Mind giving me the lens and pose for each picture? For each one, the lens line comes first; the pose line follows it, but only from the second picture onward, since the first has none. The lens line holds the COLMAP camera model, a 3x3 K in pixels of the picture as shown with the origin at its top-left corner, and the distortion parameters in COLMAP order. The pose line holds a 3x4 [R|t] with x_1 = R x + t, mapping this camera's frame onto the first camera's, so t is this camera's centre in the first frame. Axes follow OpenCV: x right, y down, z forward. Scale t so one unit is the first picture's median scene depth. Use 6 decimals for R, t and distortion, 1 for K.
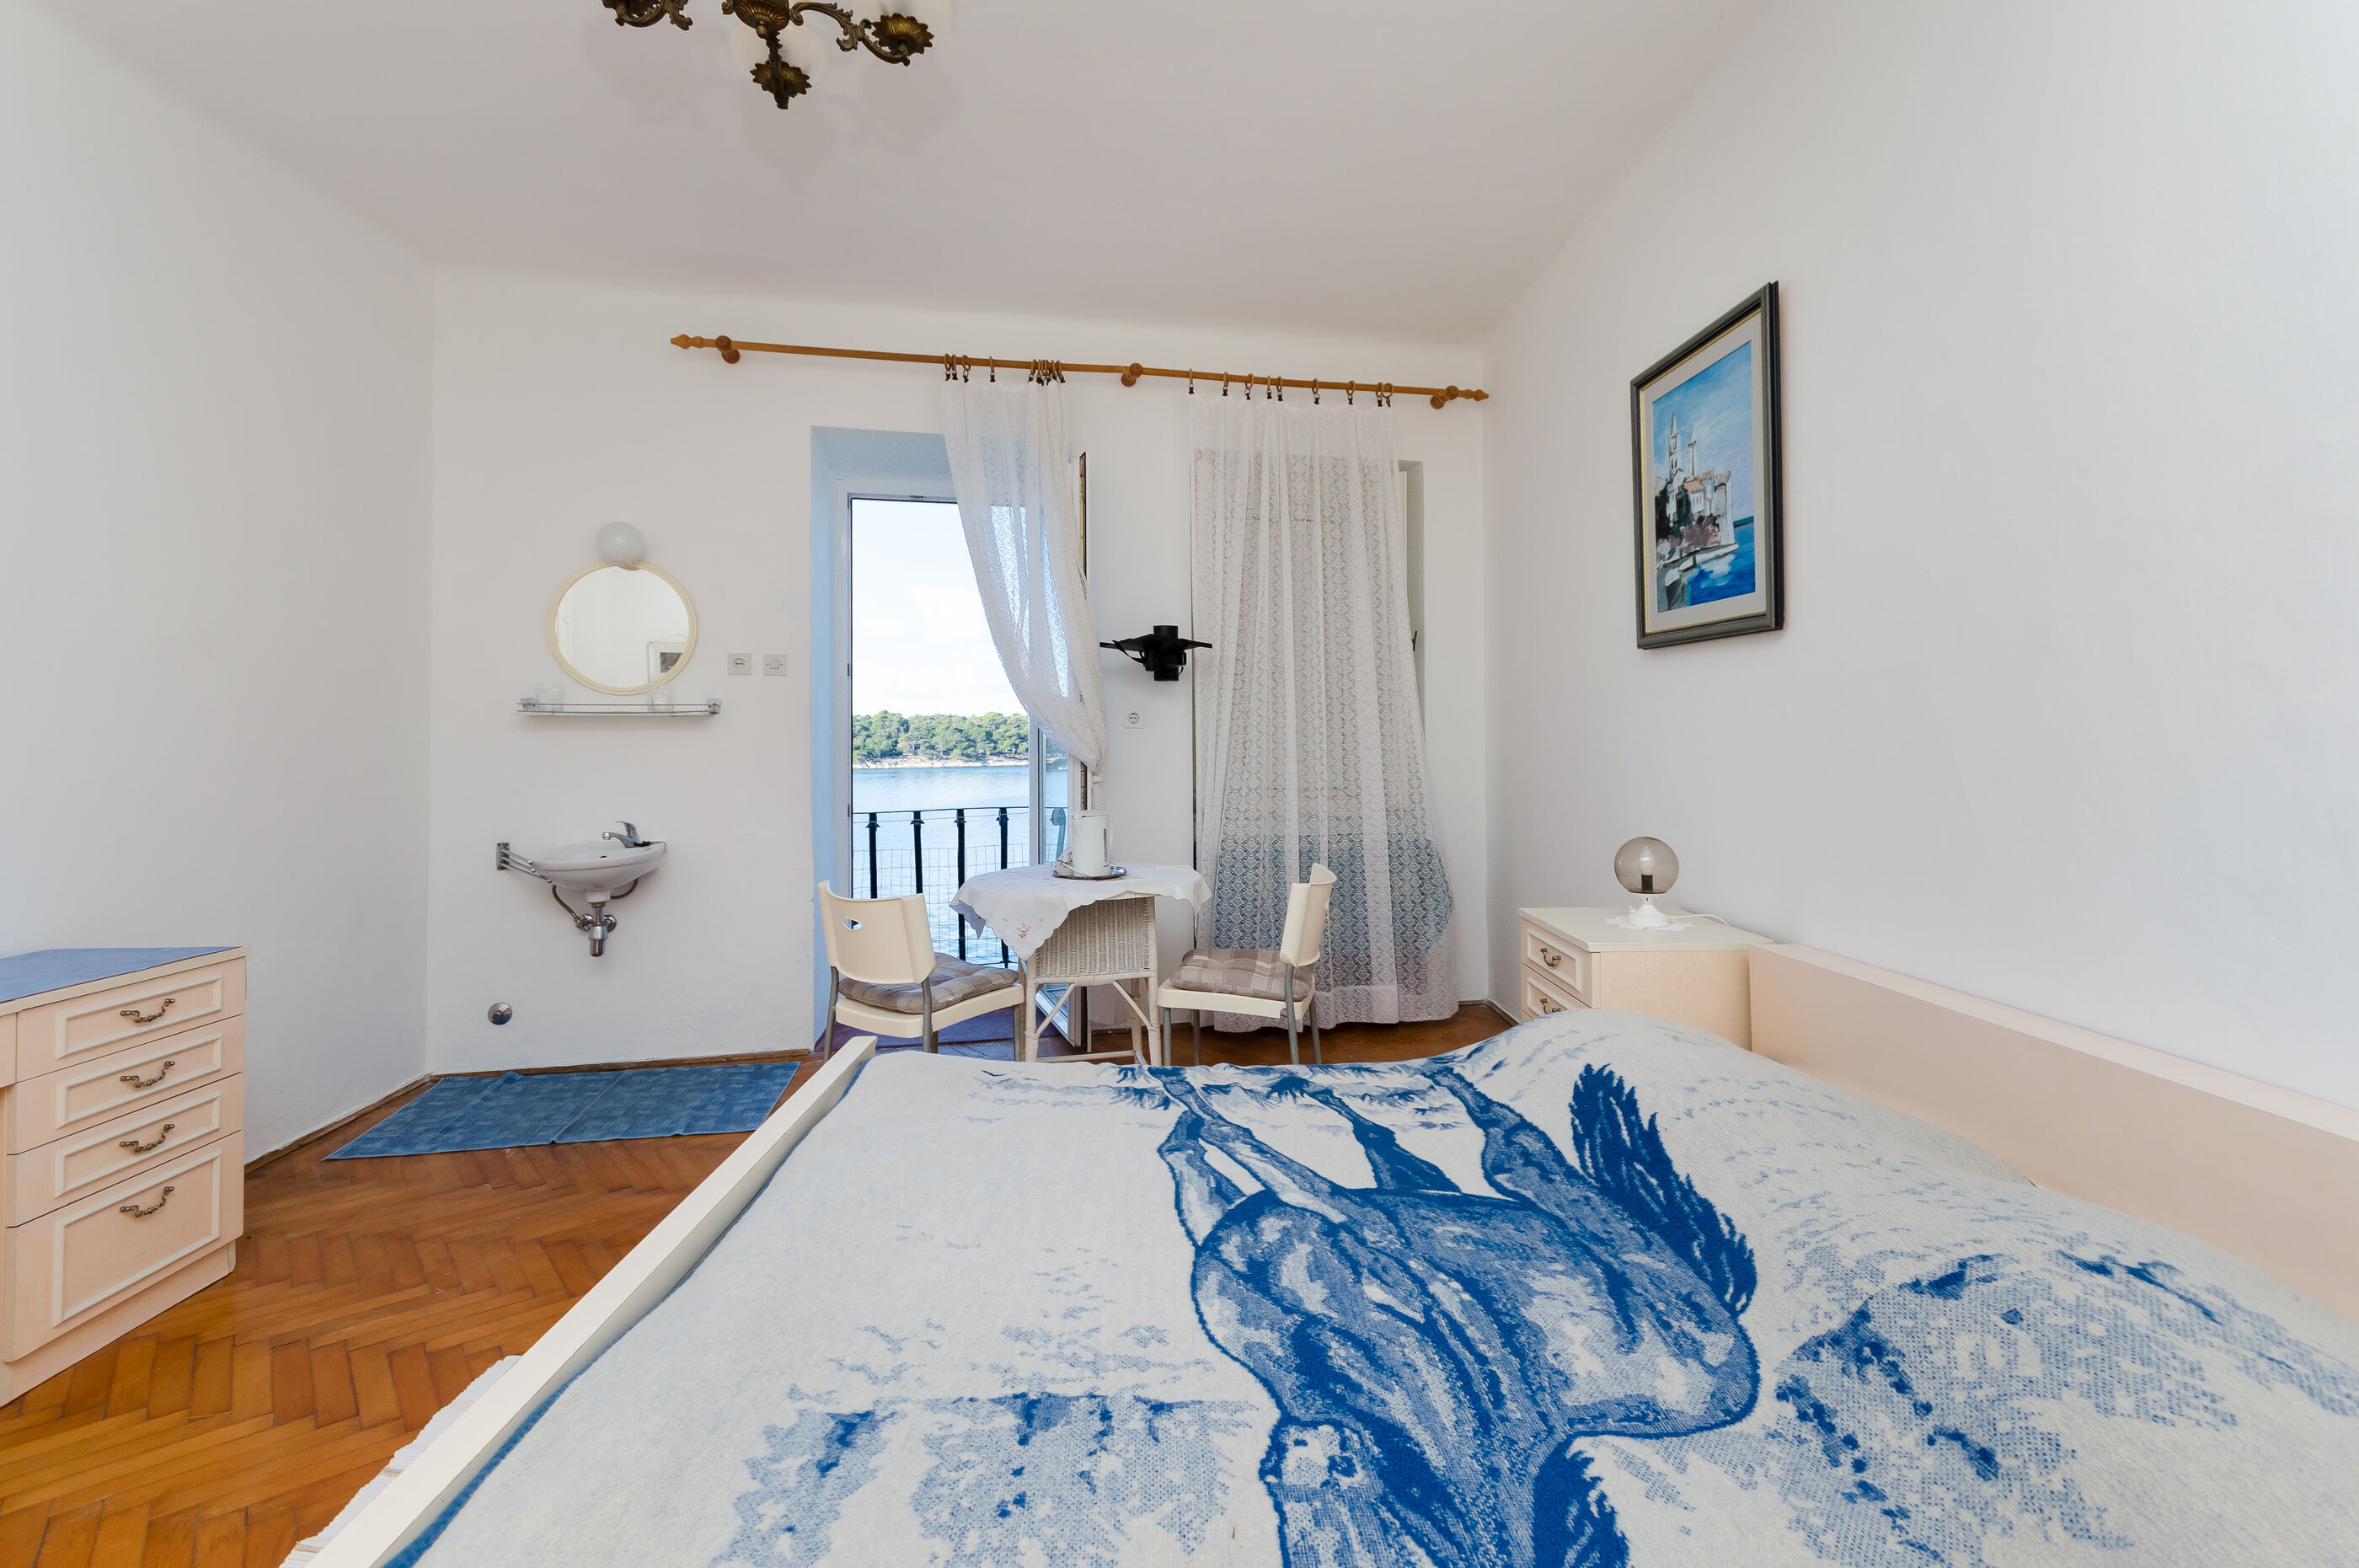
lens RADIAL K [[1076.6, 0, 1184.5], [0, 1076.6, 724.9], [0, 0, 1]] dist [0.000070, 0.003937]
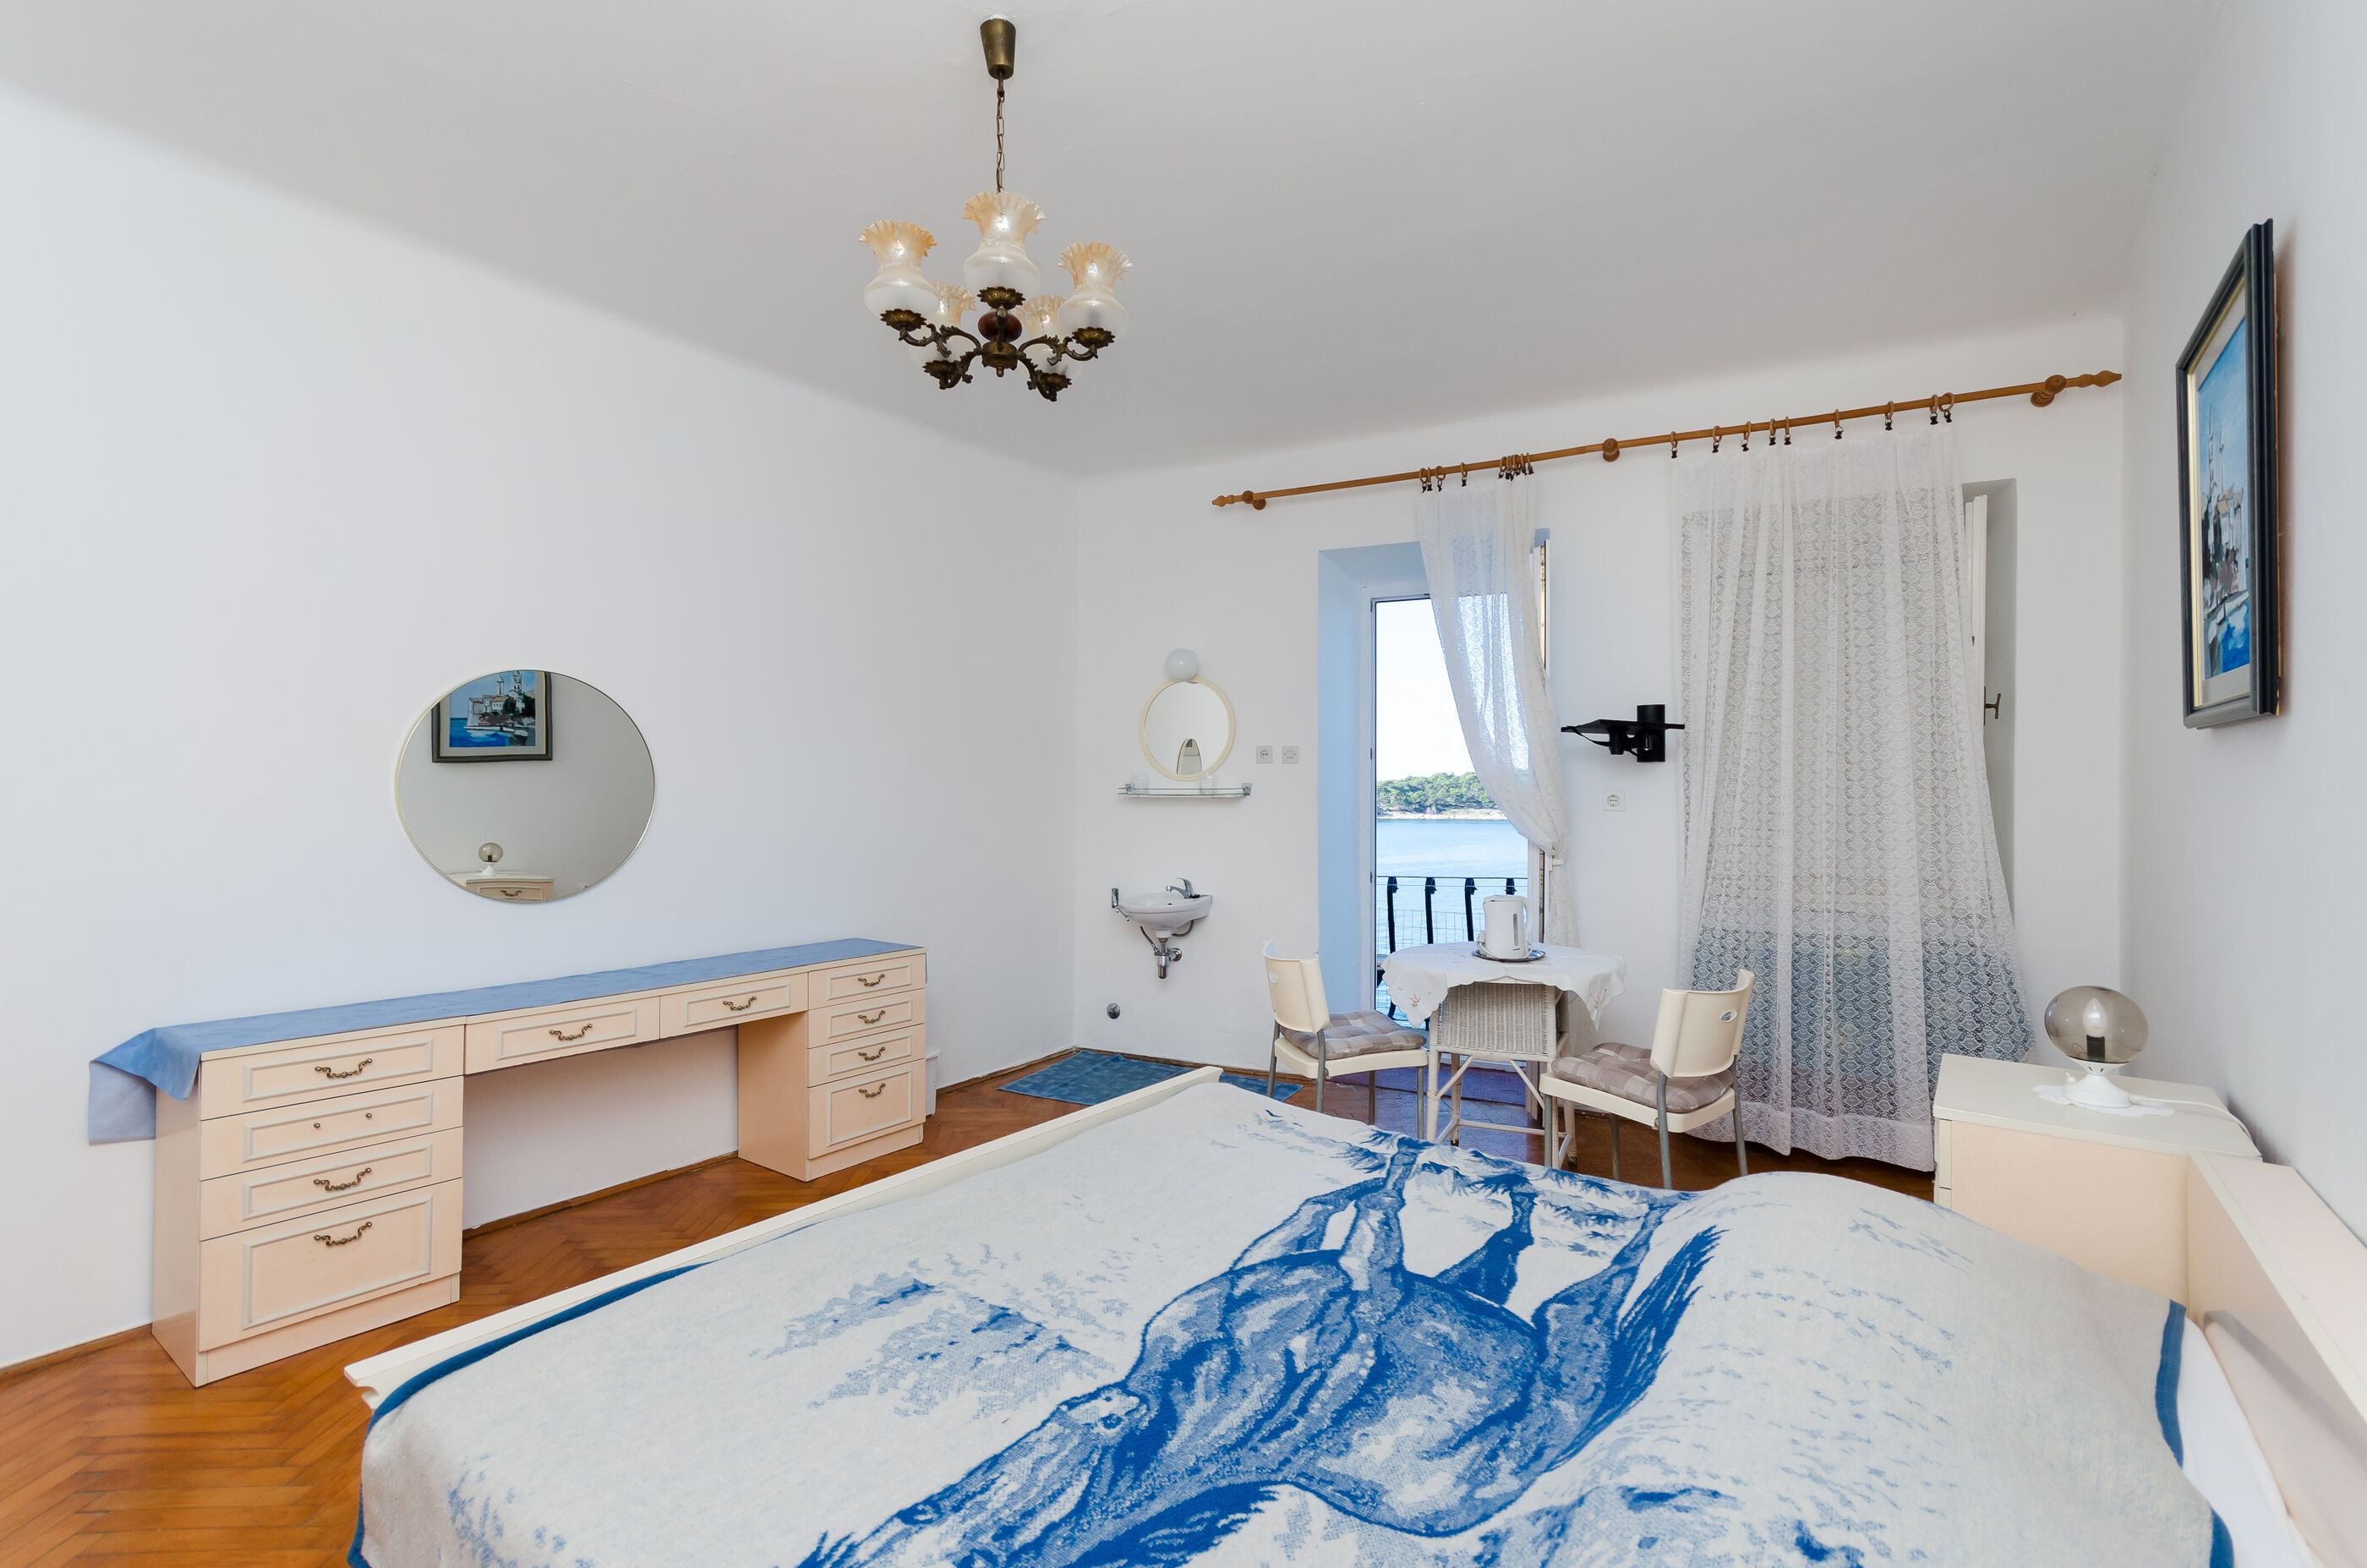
lens RADIAL K [[1047.9, 0, 1181.3], [0, 1047.9, 794.3], [0, 0, 1]] dist [0.003268, 0.000302]
pose [[0.775252, 0.007380, -0.631609, 0.421938], [0.004605, 0.999839, 0.017335, -0.050999], [0.631636, -0.016347, 0.775093, 0.017069]]
